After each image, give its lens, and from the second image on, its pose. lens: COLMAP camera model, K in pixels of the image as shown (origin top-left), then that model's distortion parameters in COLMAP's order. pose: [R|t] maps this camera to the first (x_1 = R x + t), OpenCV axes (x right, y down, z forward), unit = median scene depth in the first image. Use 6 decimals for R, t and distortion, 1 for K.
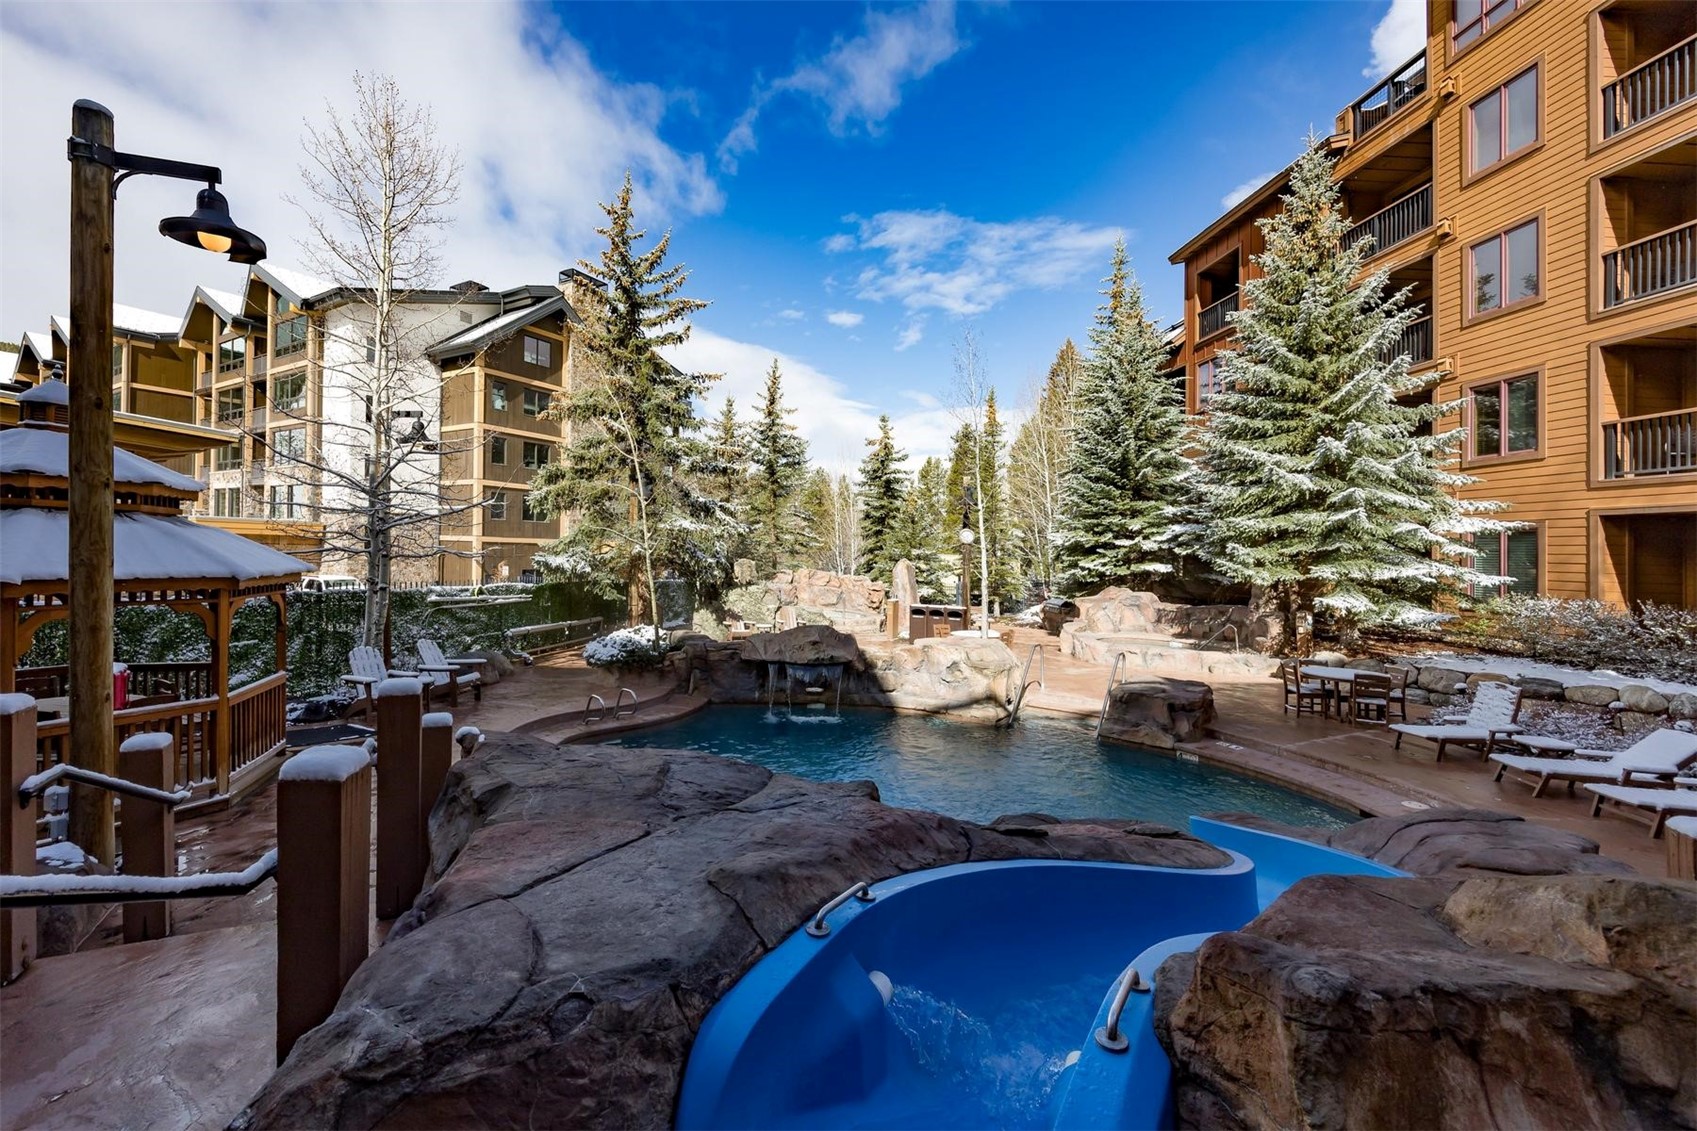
lens RADIAL K [[738.5, 0, 861.5], [0, 738.5, 563.7], [0, 0, 1]] dist [-0.000402, 0.000169]
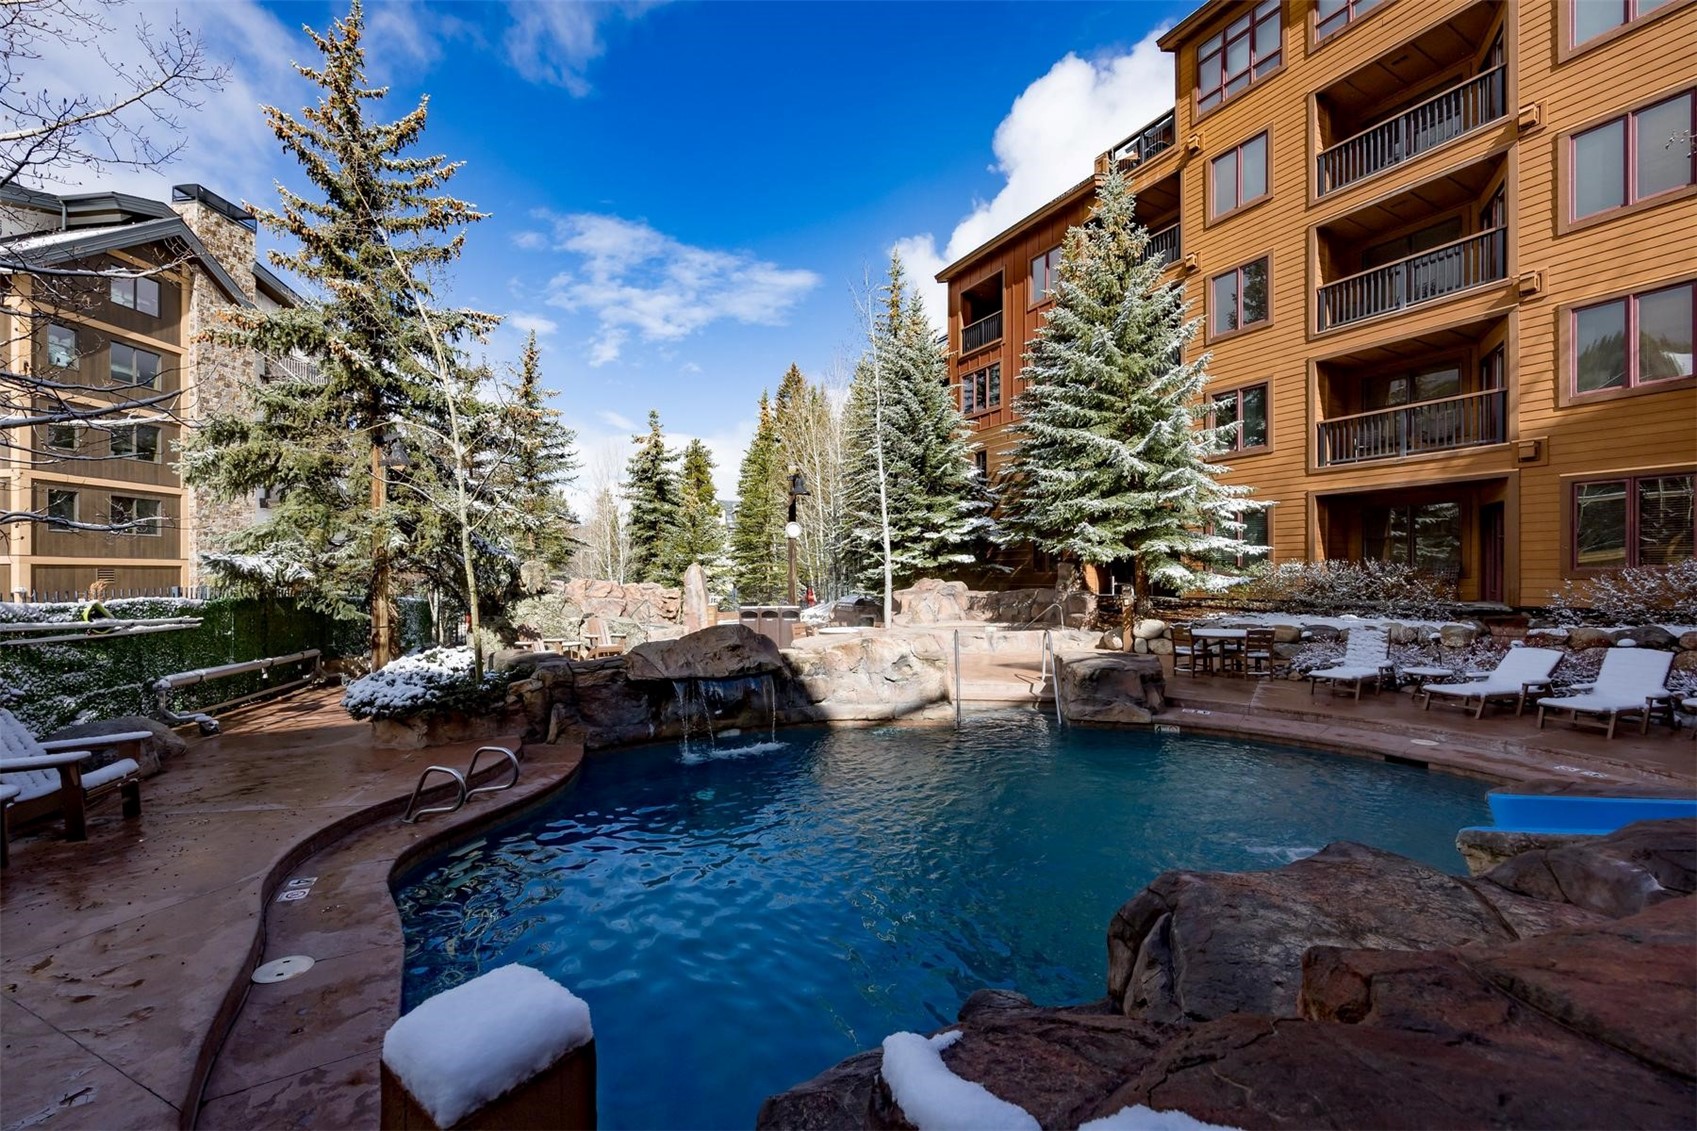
lens RADIAL K [[660.9, 0, 842.7], [0, 660.9, 572.3], [0, 0, 1]] dist [-0.001522, 0.000163]
pose [[0.903941, -0.037925, 0.425973, -0.205873], [0.047364, 0.998811, -0.011584, 0.037384], [-0.425027, 0.030647, 0.904662, 0.294123]]
